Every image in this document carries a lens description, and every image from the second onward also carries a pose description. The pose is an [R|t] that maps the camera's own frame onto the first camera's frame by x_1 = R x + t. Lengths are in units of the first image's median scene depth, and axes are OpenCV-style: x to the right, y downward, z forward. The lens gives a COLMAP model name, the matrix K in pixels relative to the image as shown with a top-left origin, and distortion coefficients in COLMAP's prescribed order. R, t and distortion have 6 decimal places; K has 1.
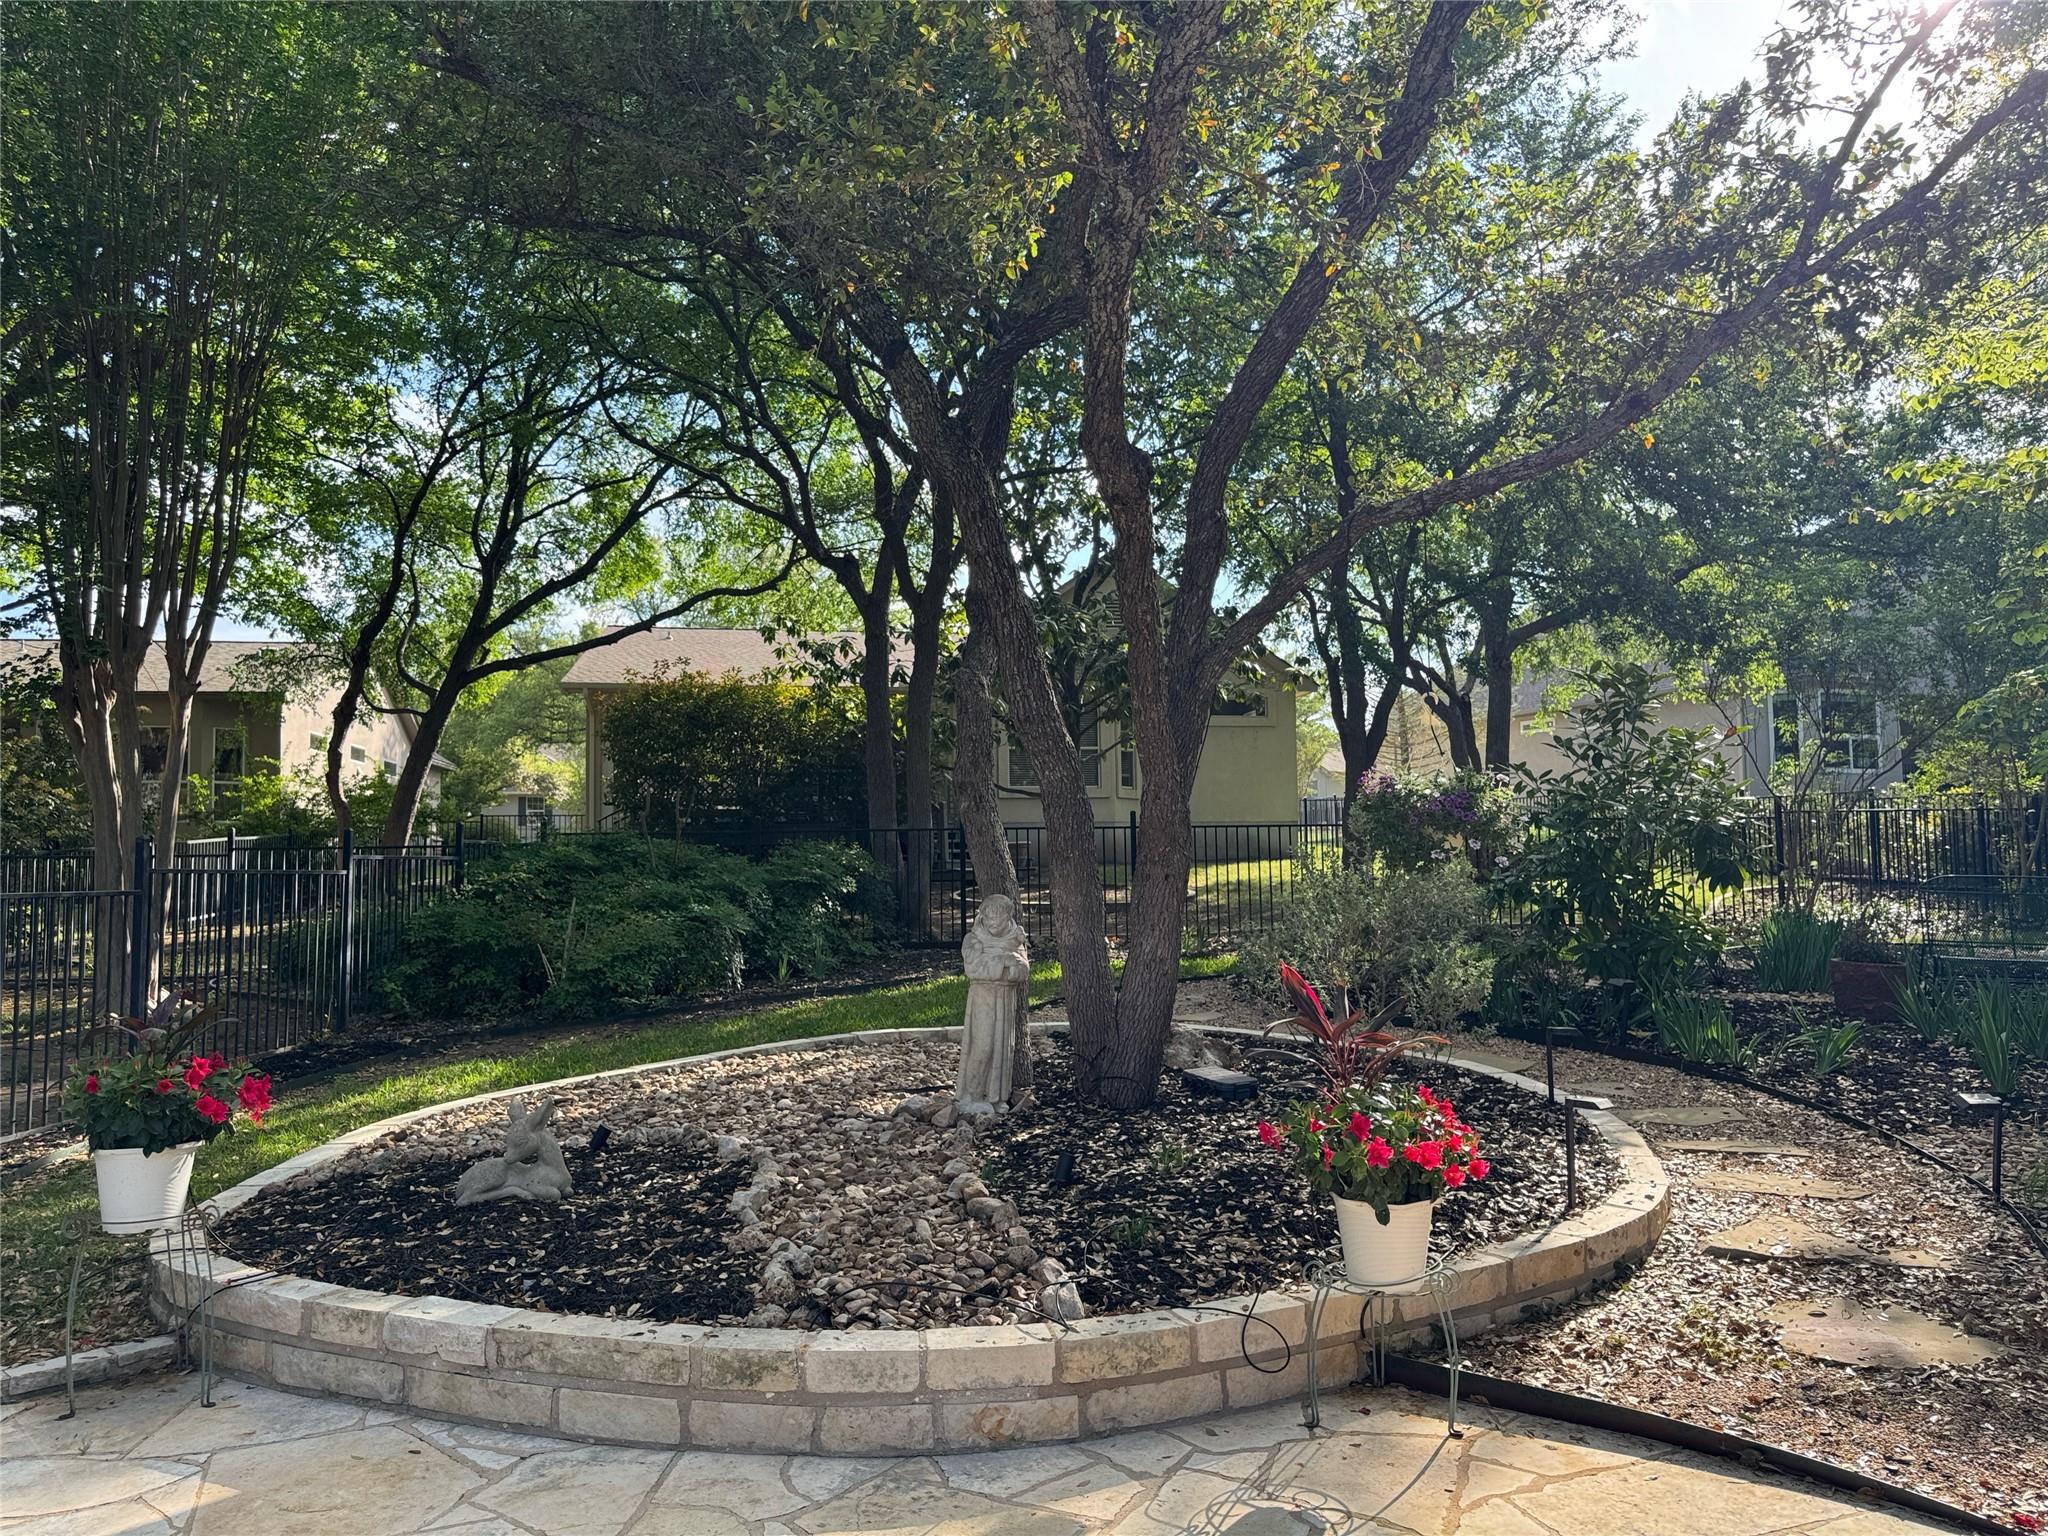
lens RADIAL K [[1443.9, 0, 978.7], [0, 1443.9, 769.5], [0, 0, 1]] dist [0.055367, -0.037226]
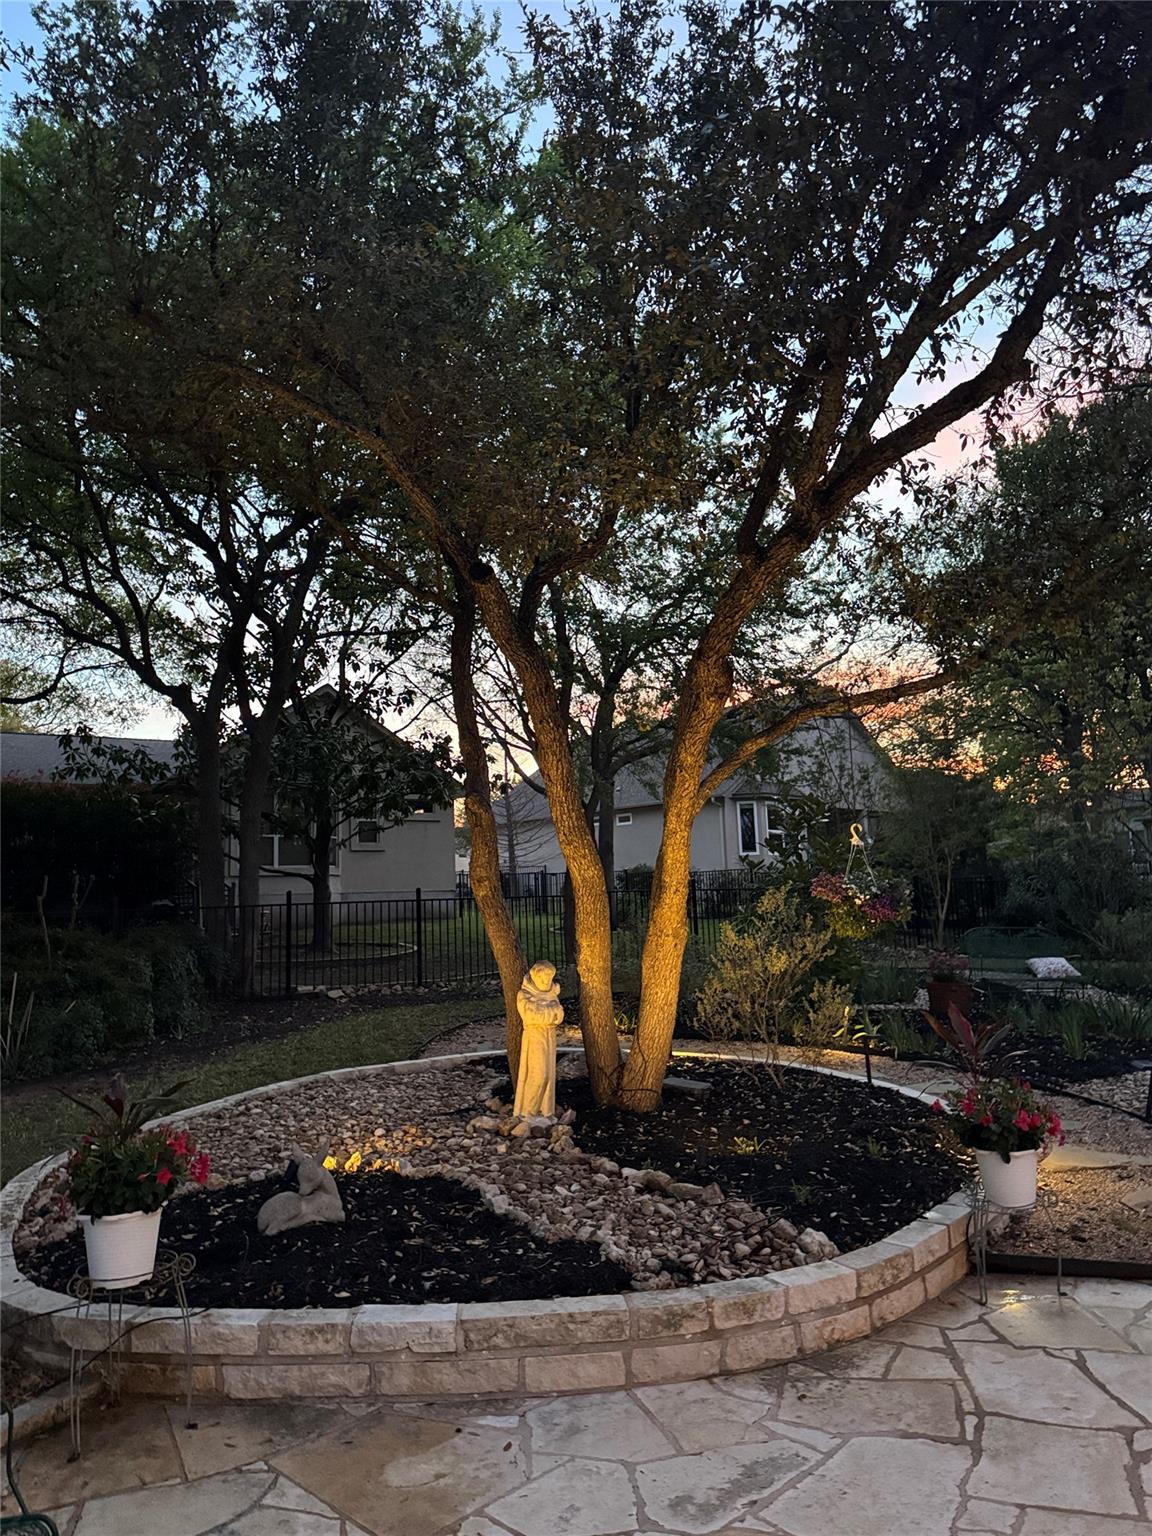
lens RADIAL K [[1083.0, 0, 576.0], [0, 1083.0, 768.0], [0, 0, 1]] dist [0.055367, -0.037226]
pose [[0.933022, 0.024560, 0.358980, -0.594665], [0.002211, 0.997258, -0.073976, -0.033145], [-0.359812, 0.069815, 0.930409, 0.024096]]
